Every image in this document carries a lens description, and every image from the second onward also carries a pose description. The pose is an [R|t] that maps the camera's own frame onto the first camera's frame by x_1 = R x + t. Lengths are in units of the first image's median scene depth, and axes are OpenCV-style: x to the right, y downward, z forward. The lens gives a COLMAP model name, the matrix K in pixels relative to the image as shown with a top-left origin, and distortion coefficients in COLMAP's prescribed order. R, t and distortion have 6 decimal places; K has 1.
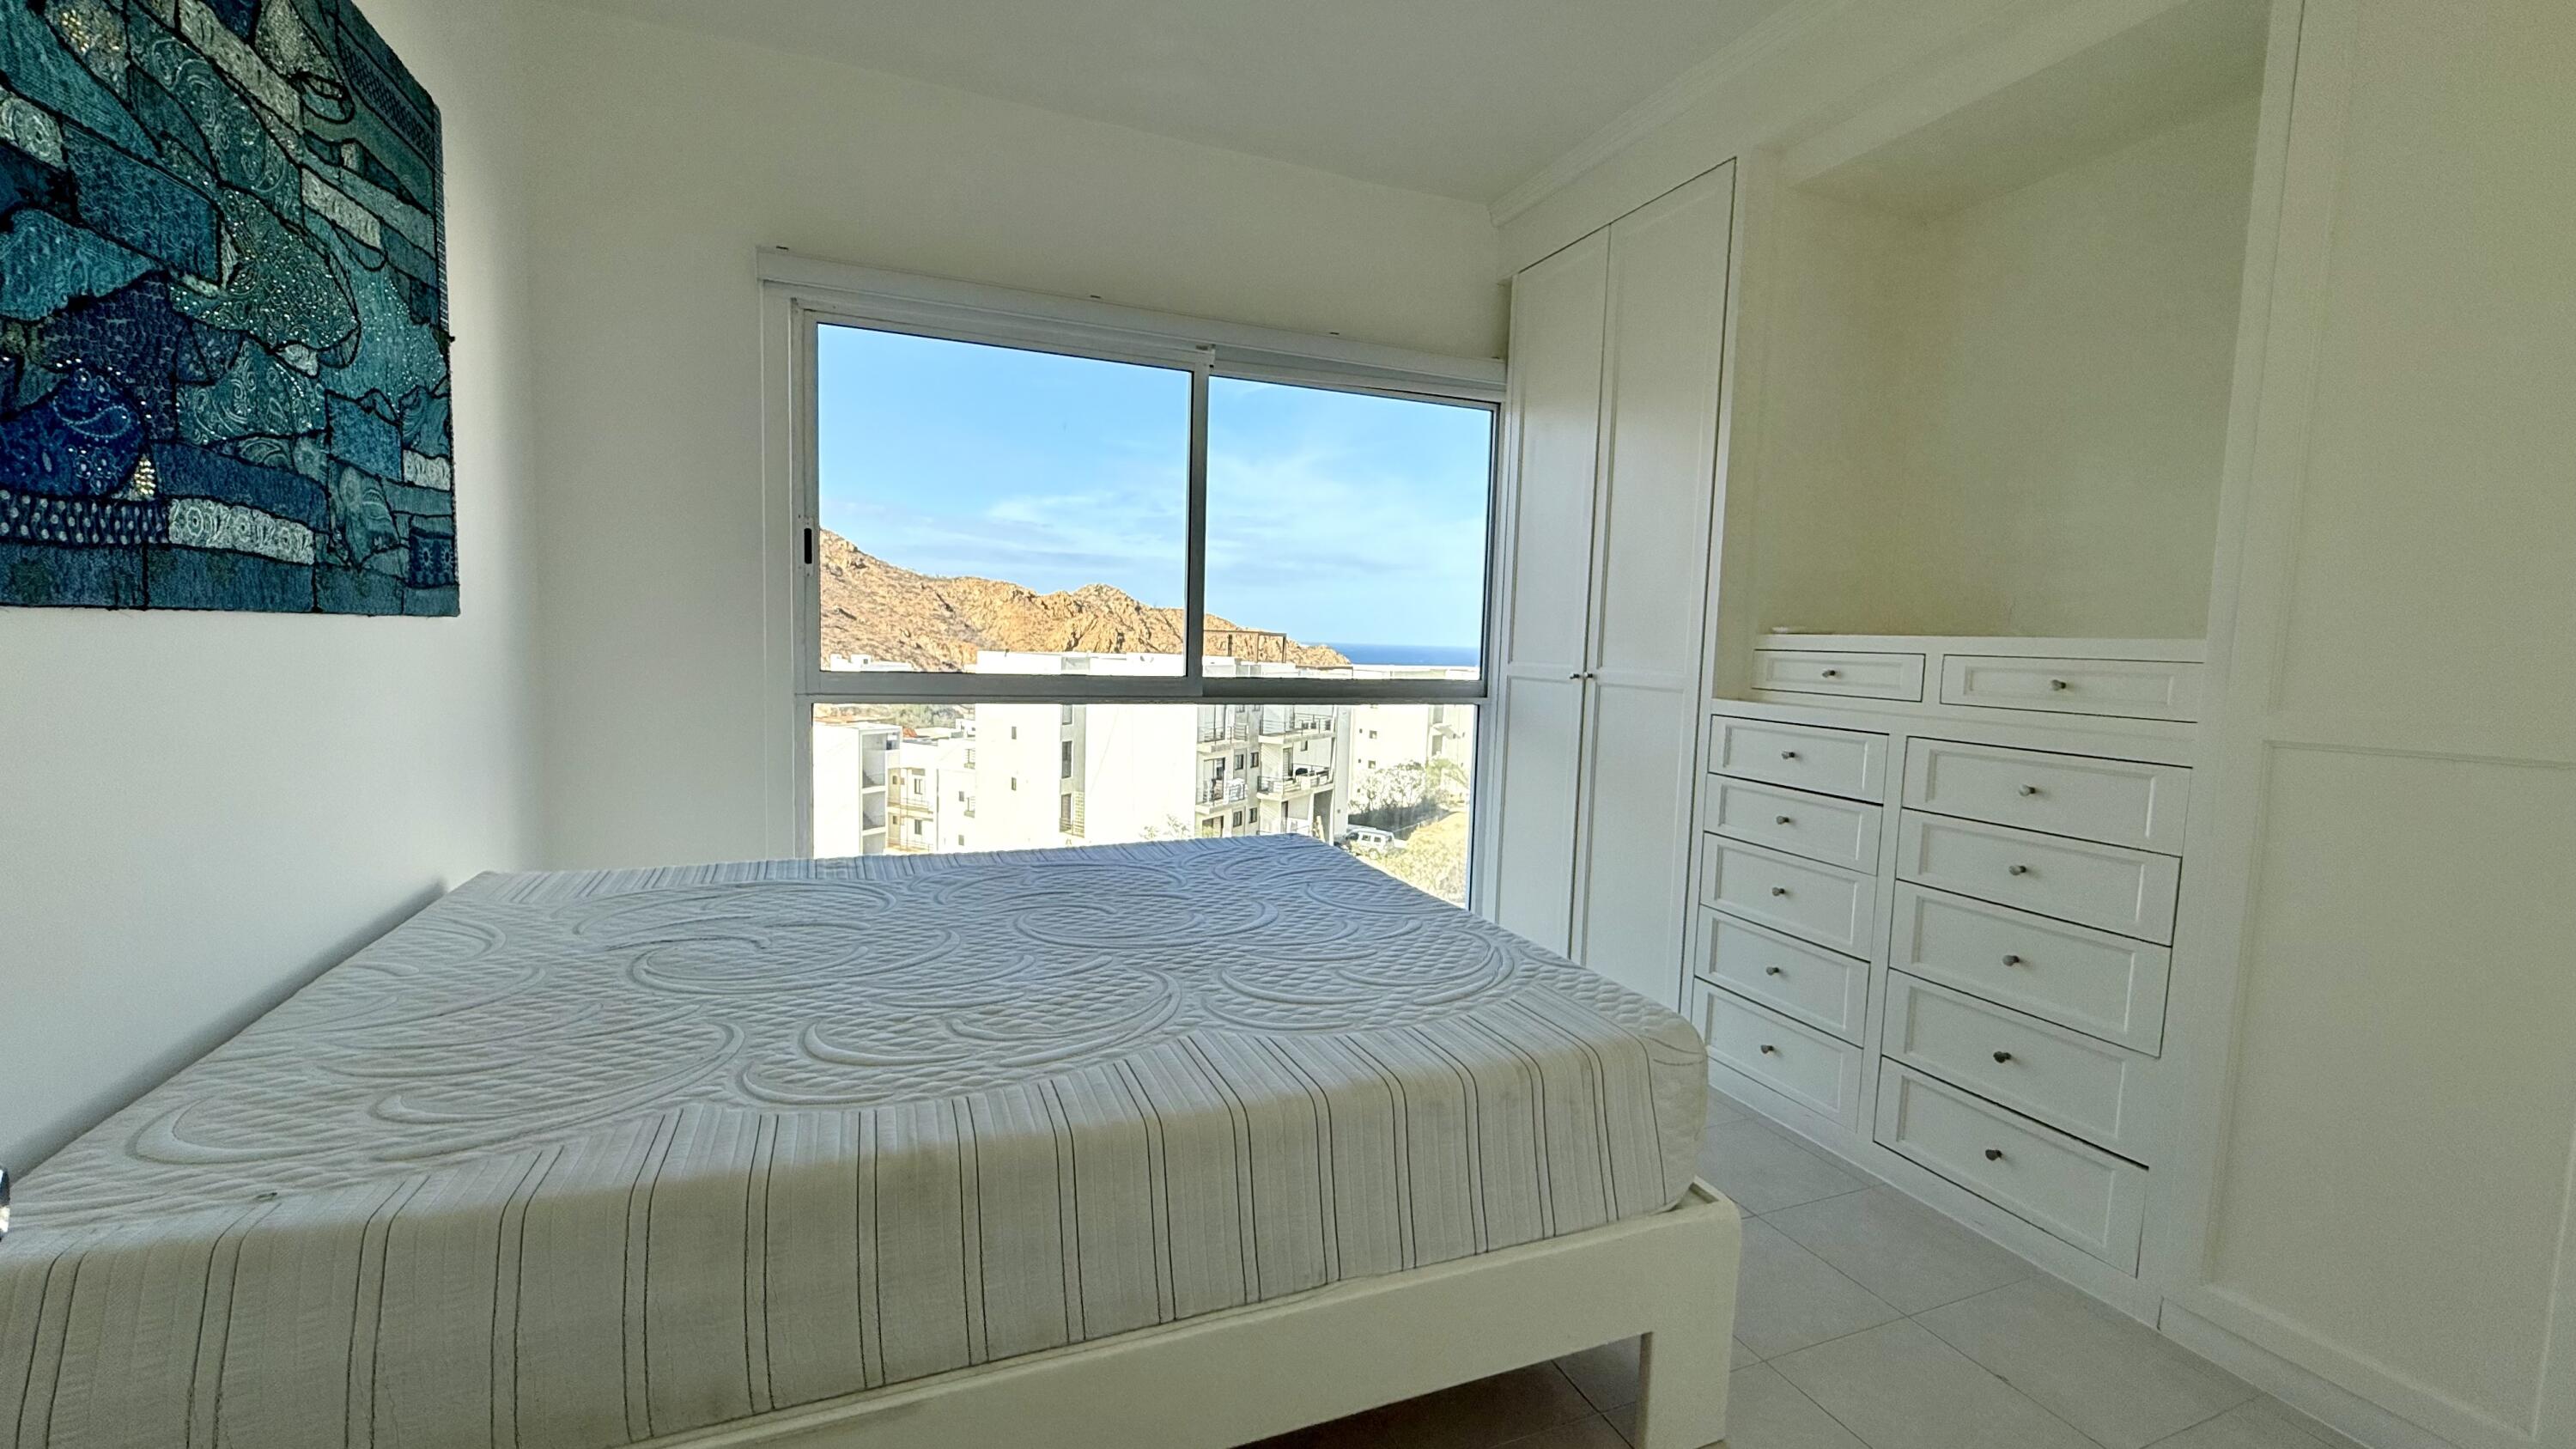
lens RADIAL K [[1041.9, 0, 1288.0], [0, 1041.9, 724.5], [0, 0, 1]] dist [-0.015533, -0.000271]
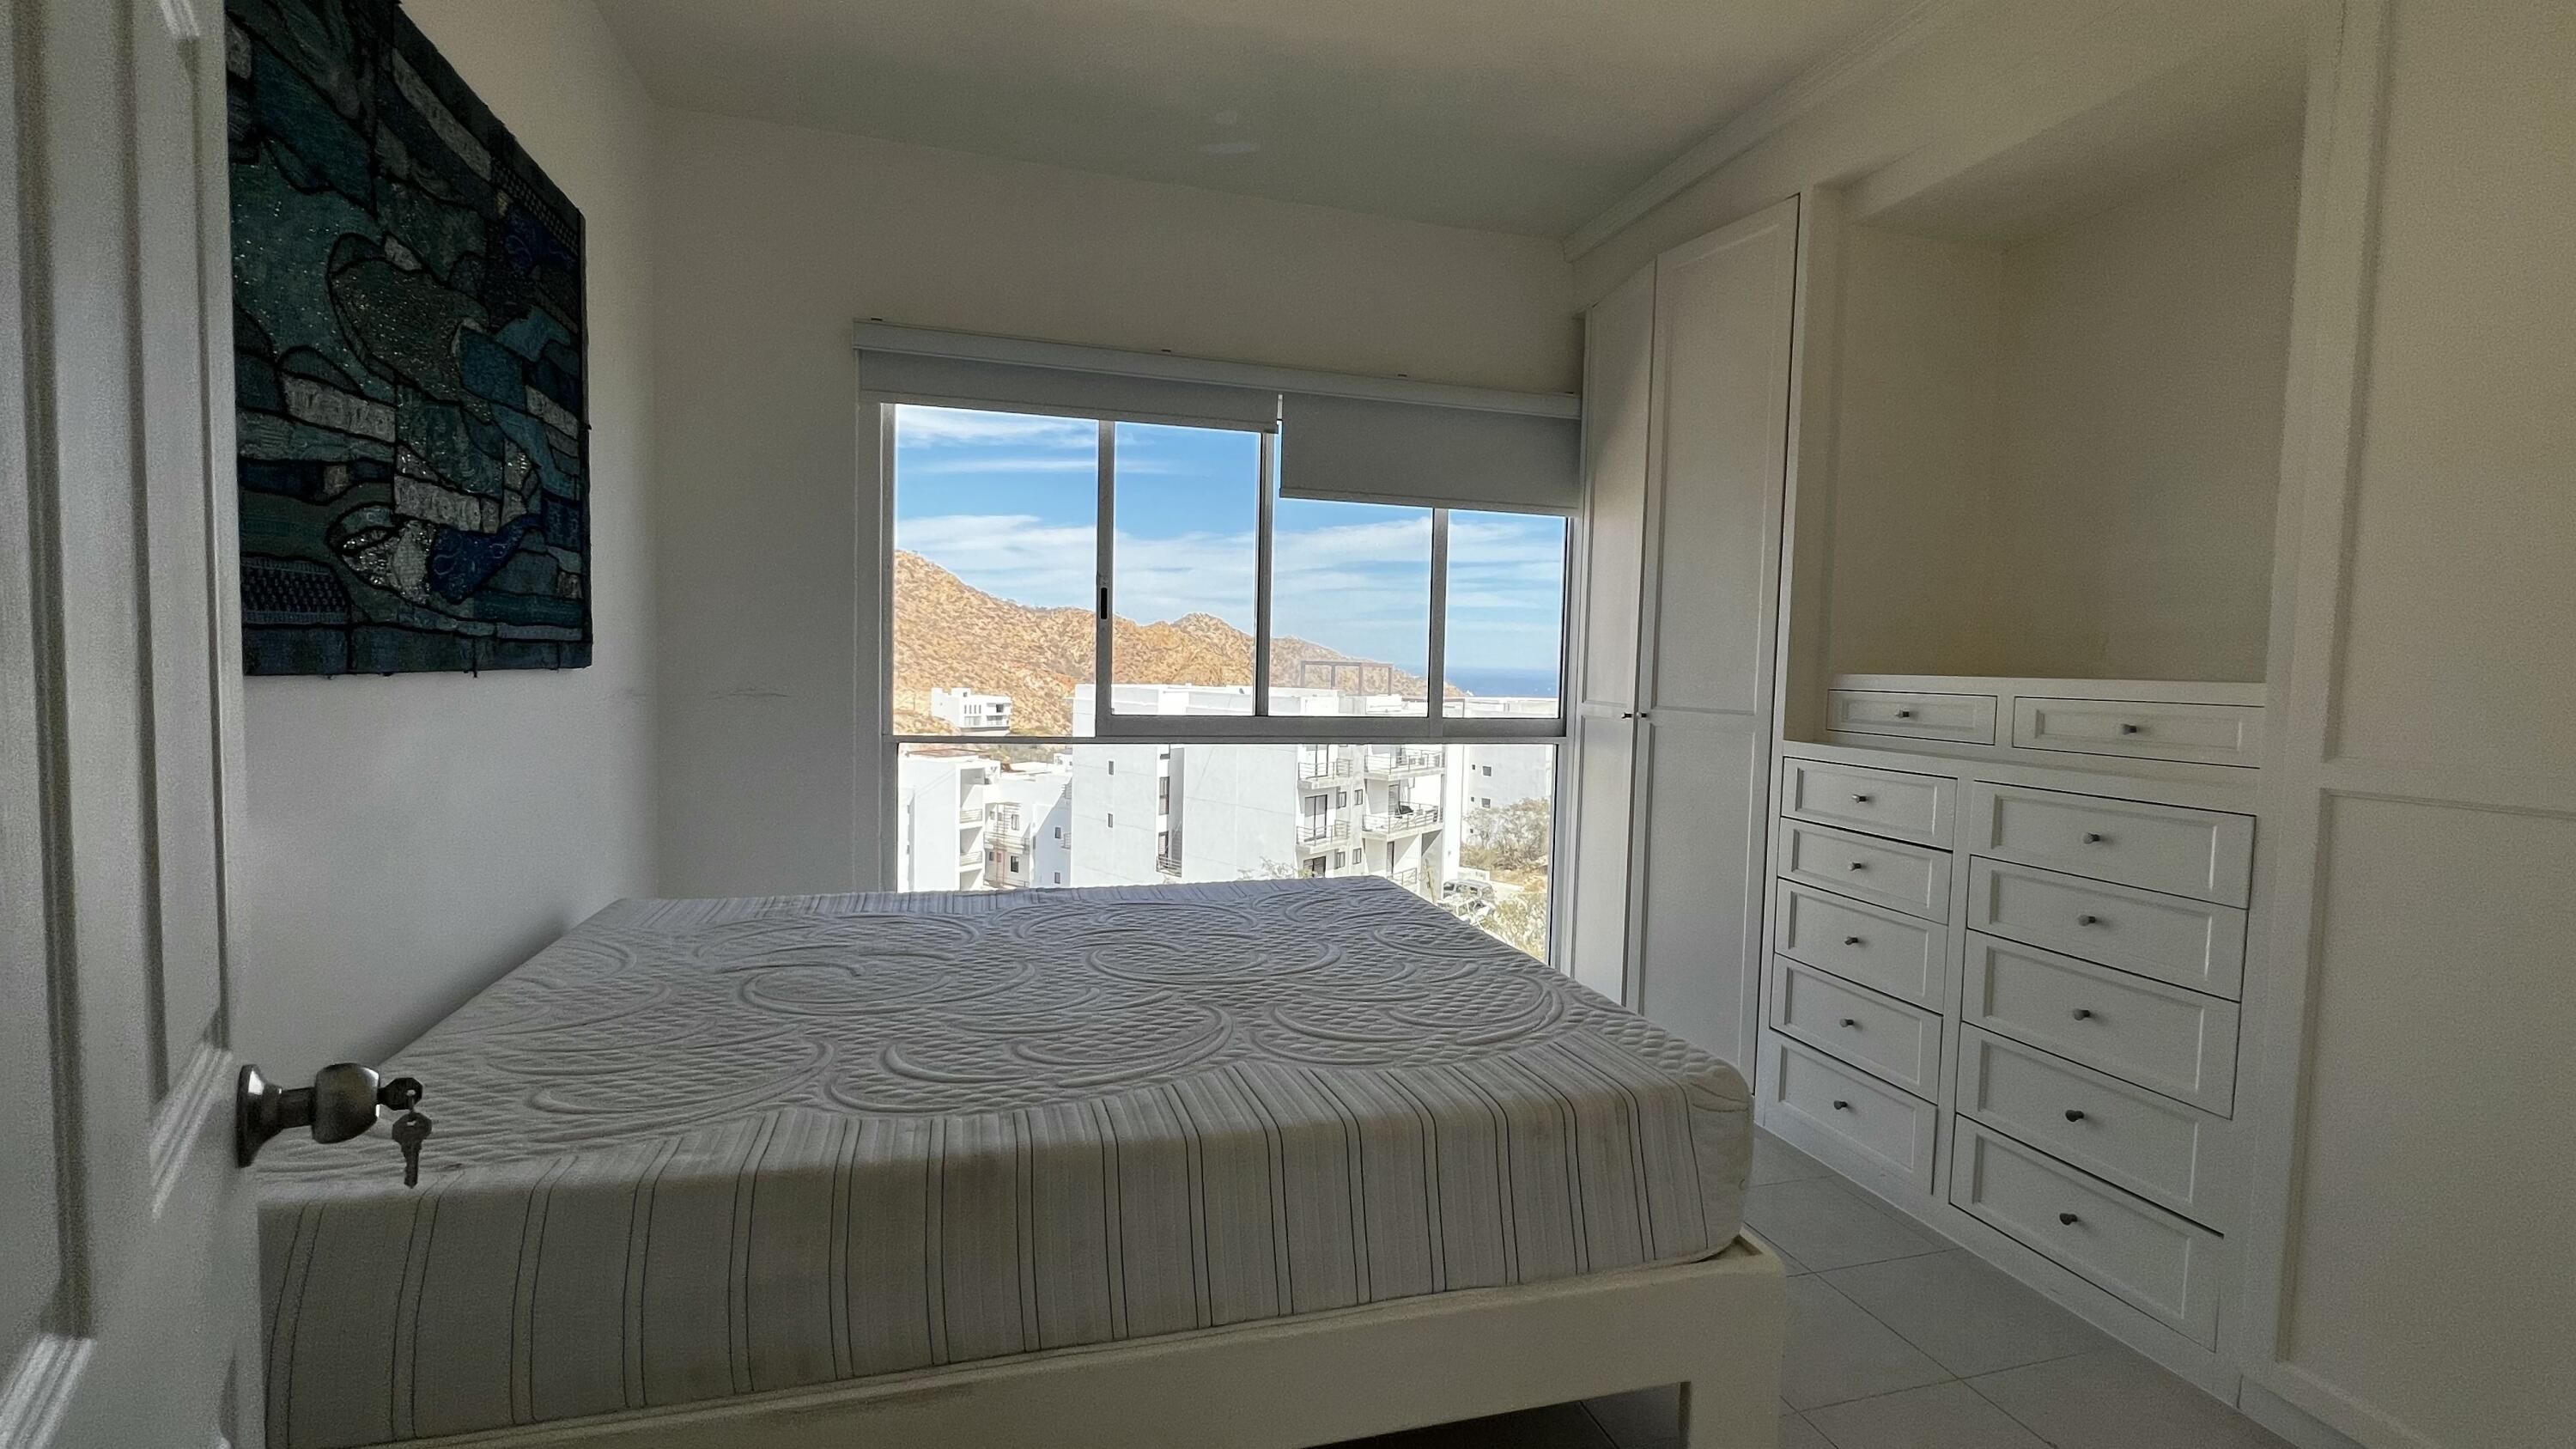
lens RADIAL K [[1116.5, 0, 1268.7], [0, 1116.5, 726.7], [0, 0, 1]] dist [-0.019741, 0.000155]
pose [[0.992720, -0.003812, -0.120384, 0.066174], [0.000349, 0.999586, -0.028778, -0.010441], [0.120444, 0.028527, 0.992310, -0.109964]]
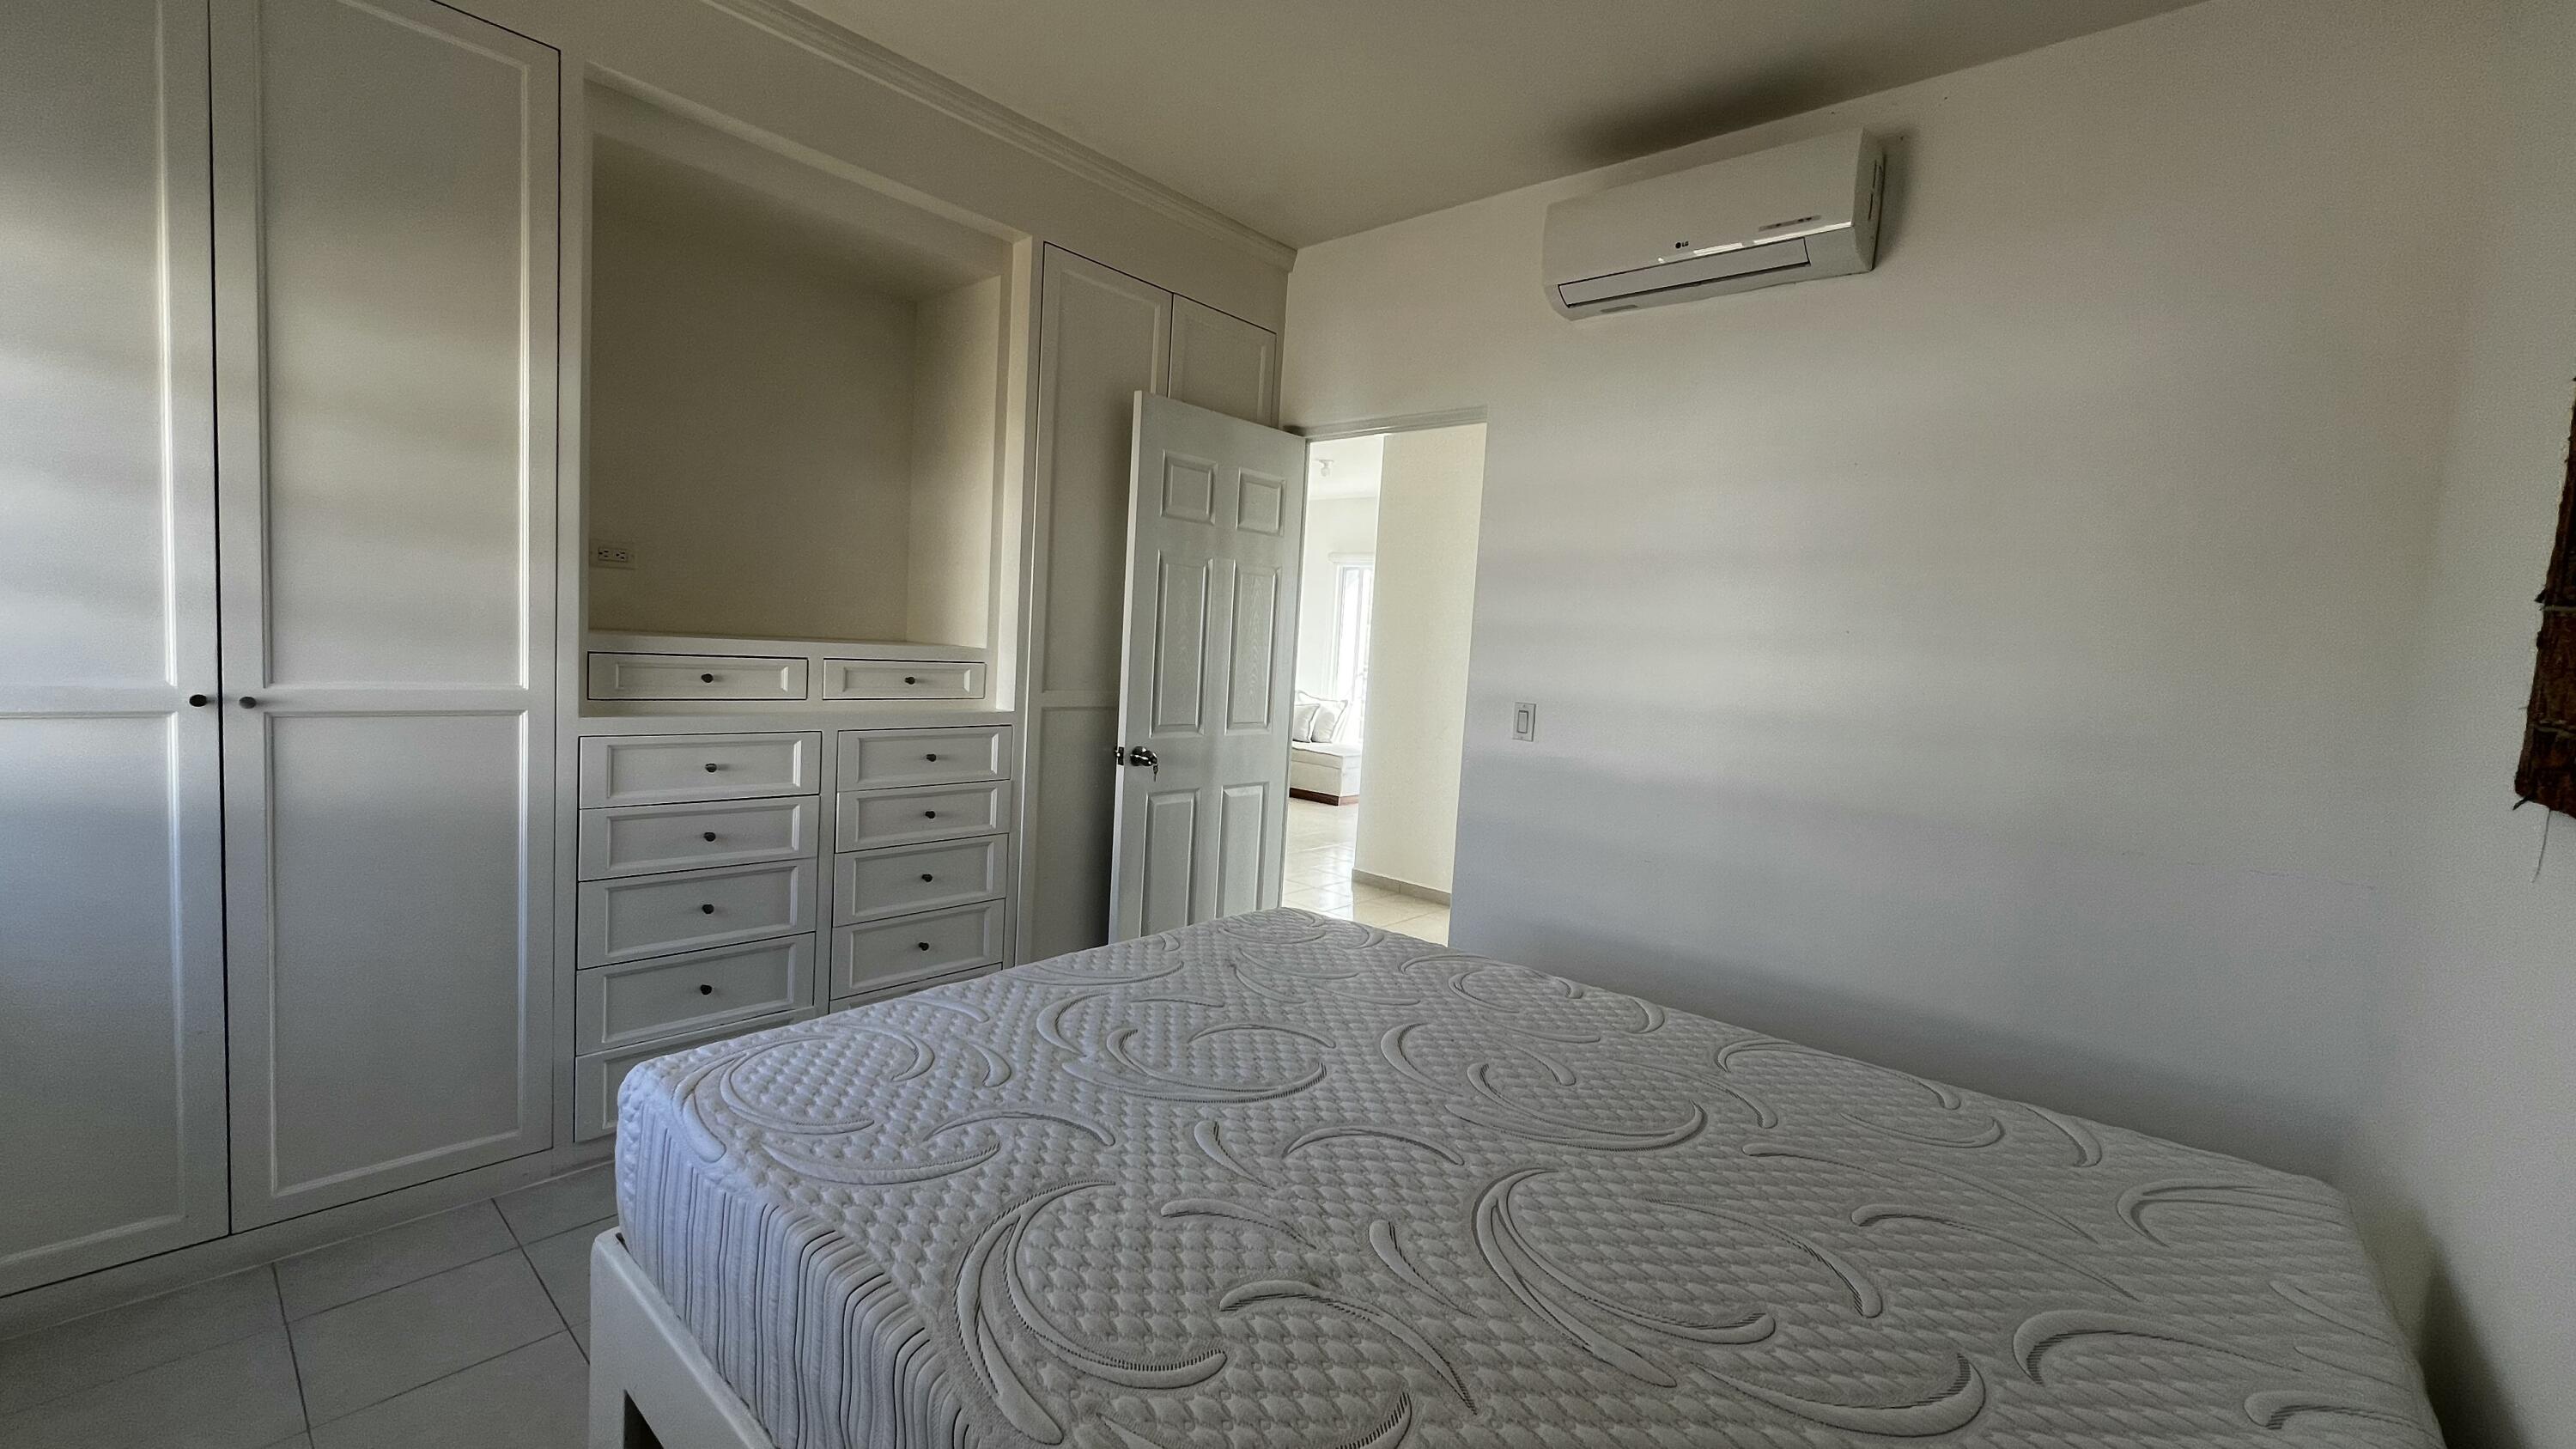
lens RADIAL K [[1005.3, 0, 1267.6], [0, 1005.3, 724.6], [0, 0, 1]] dist [0.000245, 0.000106]
pose [[-0.439584, -0.128700, 0.888933, -0.660582], [-0.000012, 0.989682, 0.143280, -0.165543], [-0.898201, 0.062973, -0.435050, 1.105602]]
